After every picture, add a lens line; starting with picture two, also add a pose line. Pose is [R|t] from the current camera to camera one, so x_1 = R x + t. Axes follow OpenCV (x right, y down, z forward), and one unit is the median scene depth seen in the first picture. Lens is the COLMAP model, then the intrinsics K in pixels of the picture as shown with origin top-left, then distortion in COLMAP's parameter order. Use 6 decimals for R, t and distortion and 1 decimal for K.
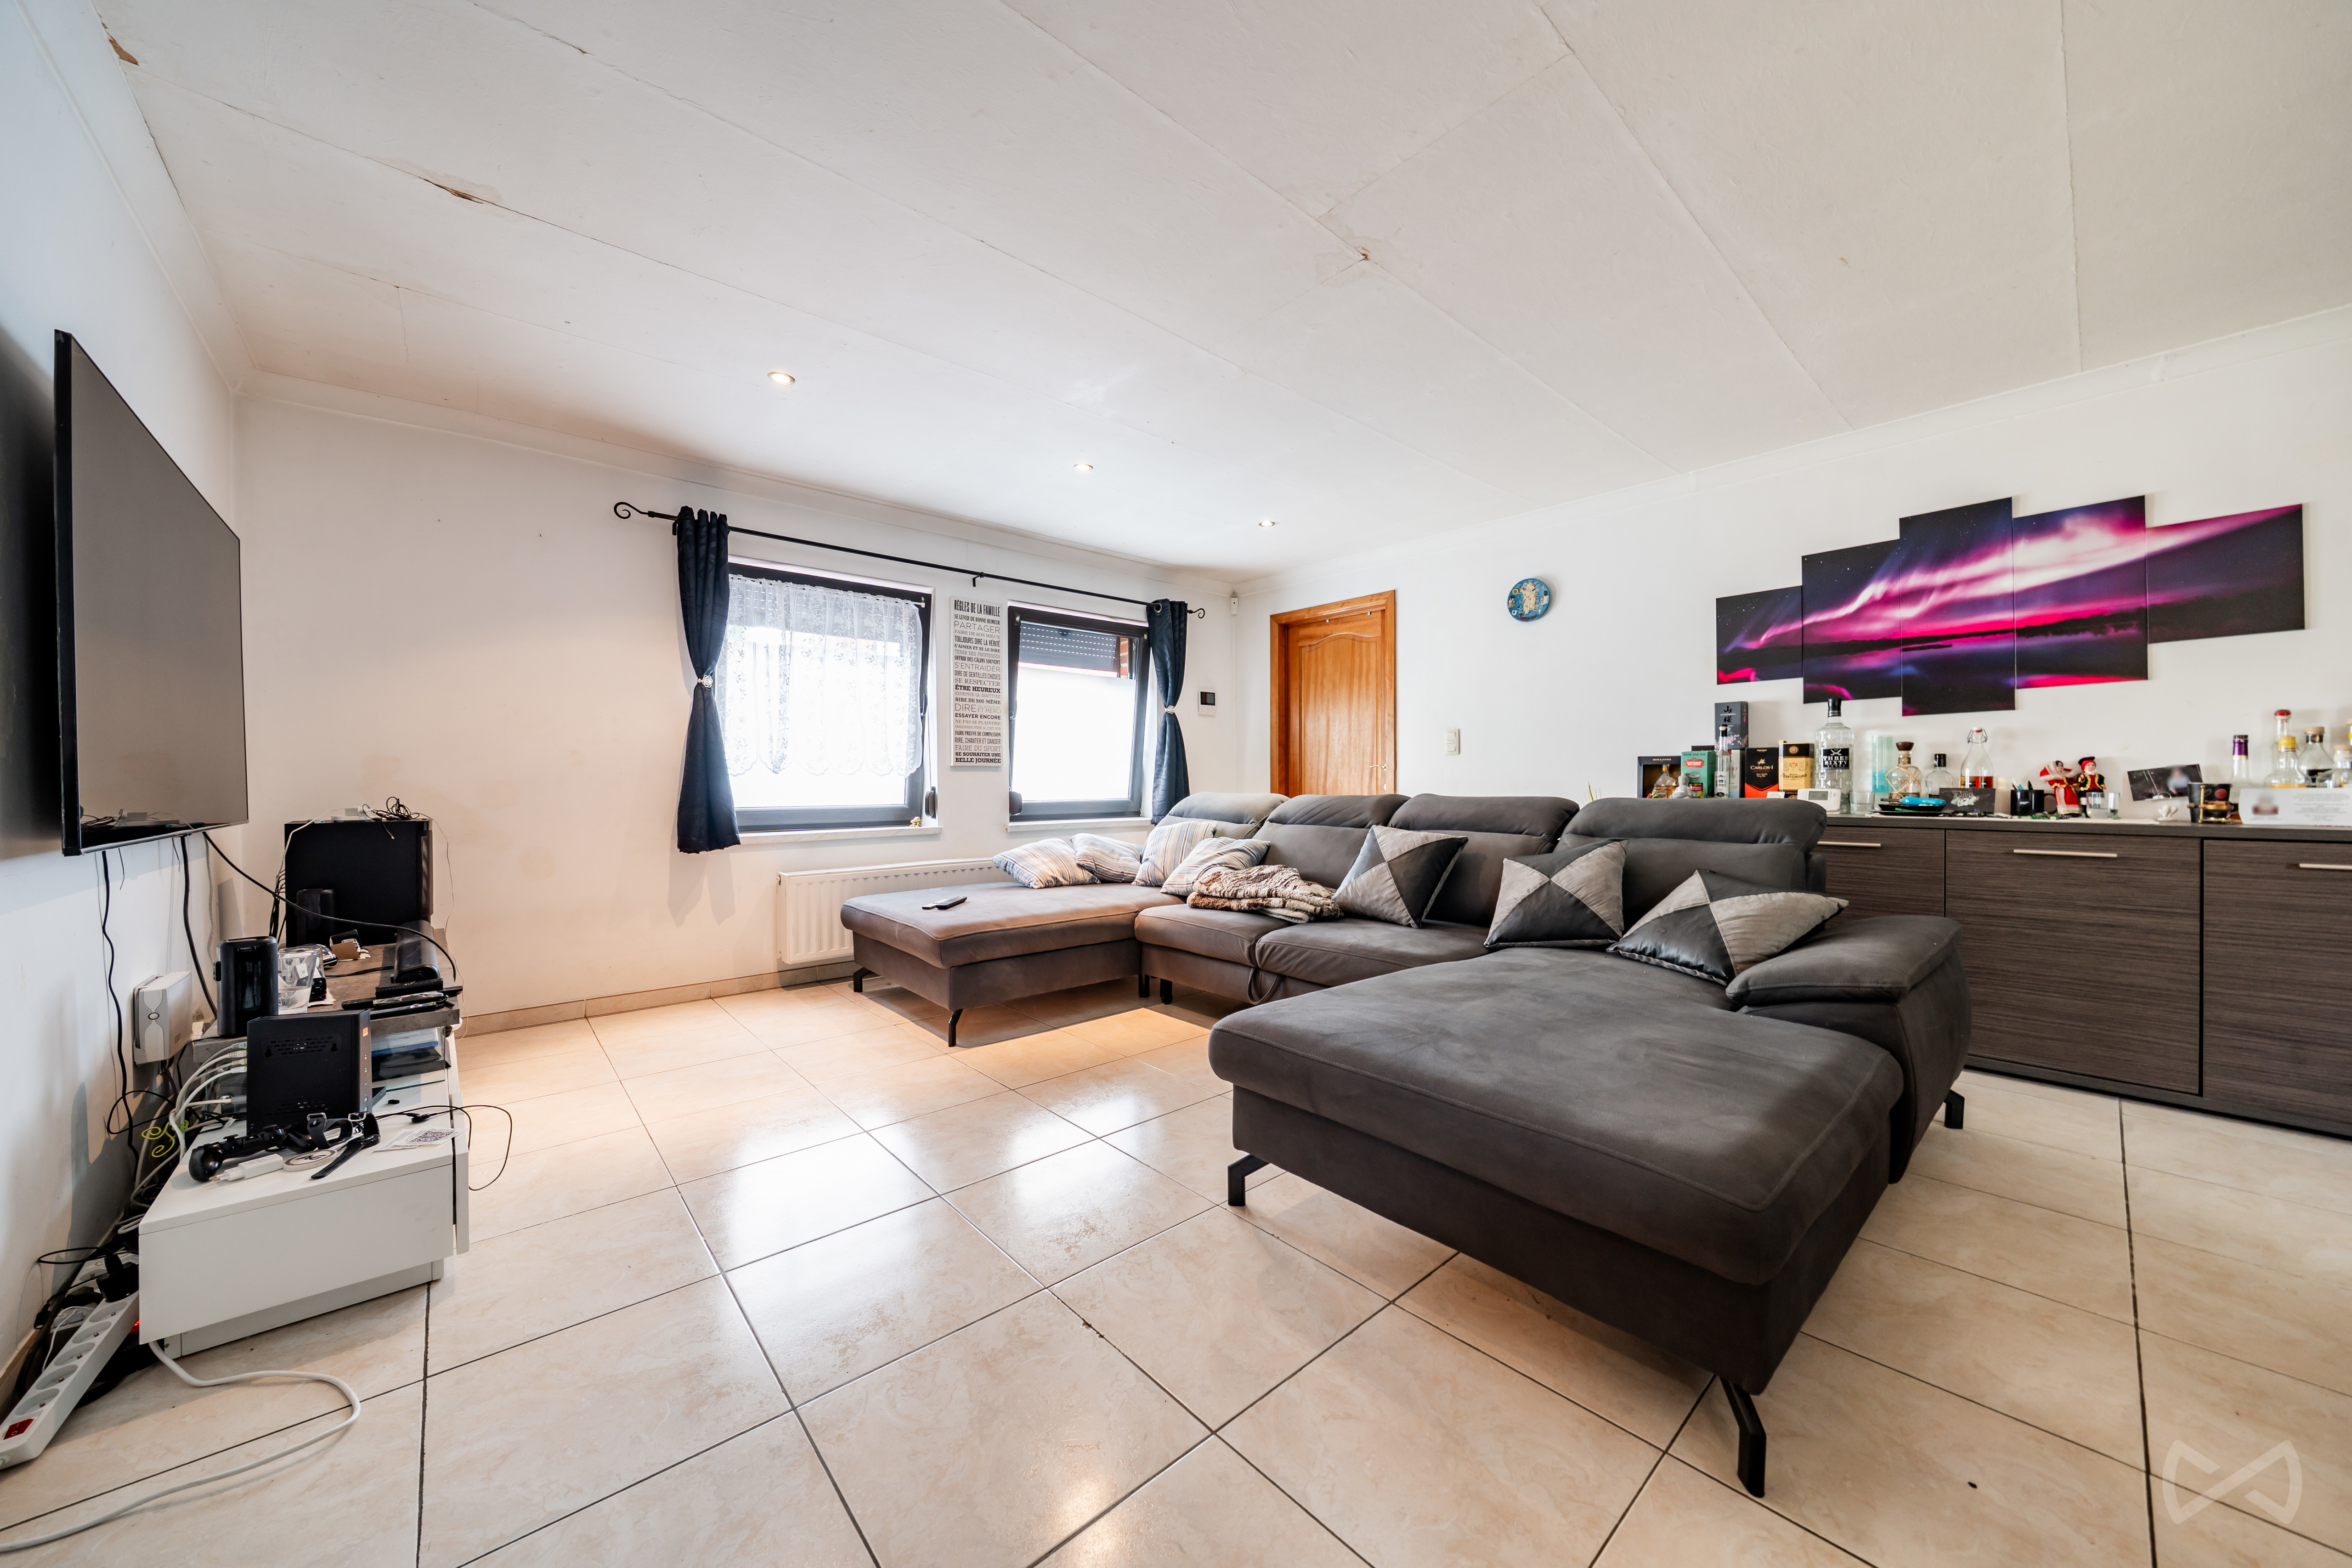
lens RADIAL K [[803.0, 0, 1169.9], [0, 803.0, 793.1], [0, 0, 1]] dist [-0.007944, -0.000227]
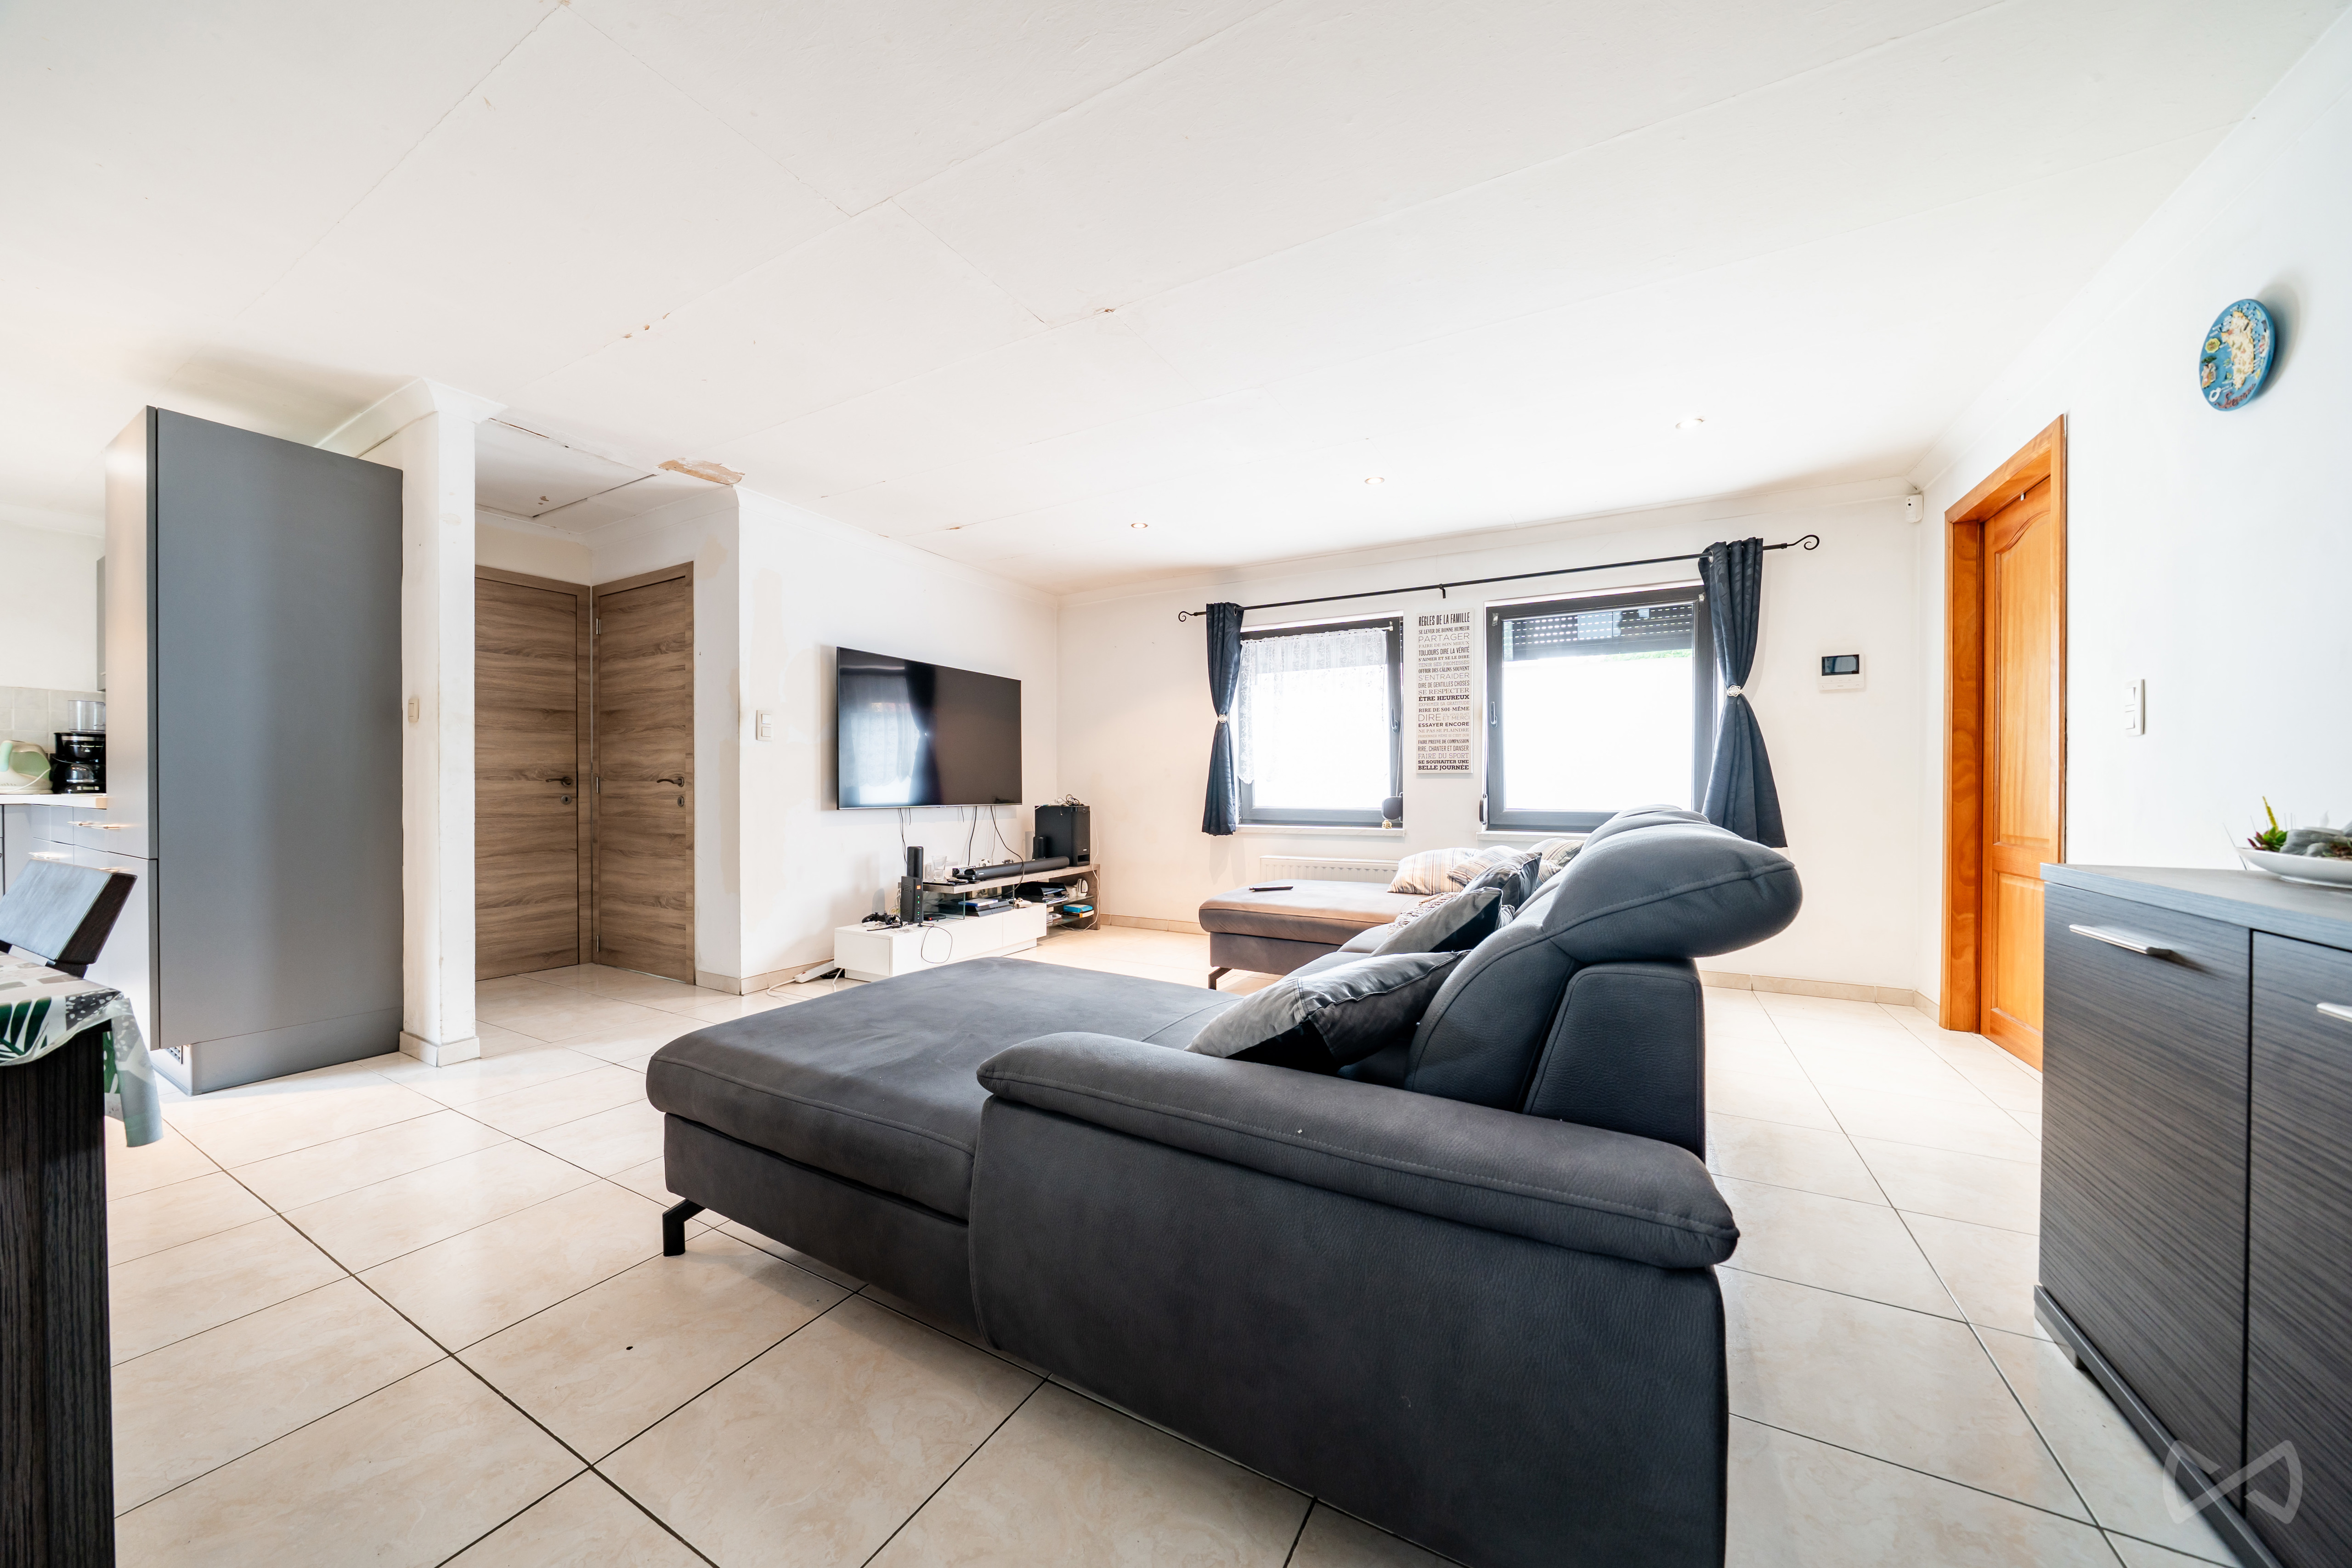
lens RADIAL K [[803.0, 0, 1178.0], [0, 803.0, 791.8], [0, 0, 1]] dist [-0.007944, -0.000227]
pose [[0.348104, 0.008523, -0.937417, 0.626132], [-0.016799, 0.999855, 0.002853, -0.007630], [0.937305, 0.014754, 0.348197, 0.341056]]
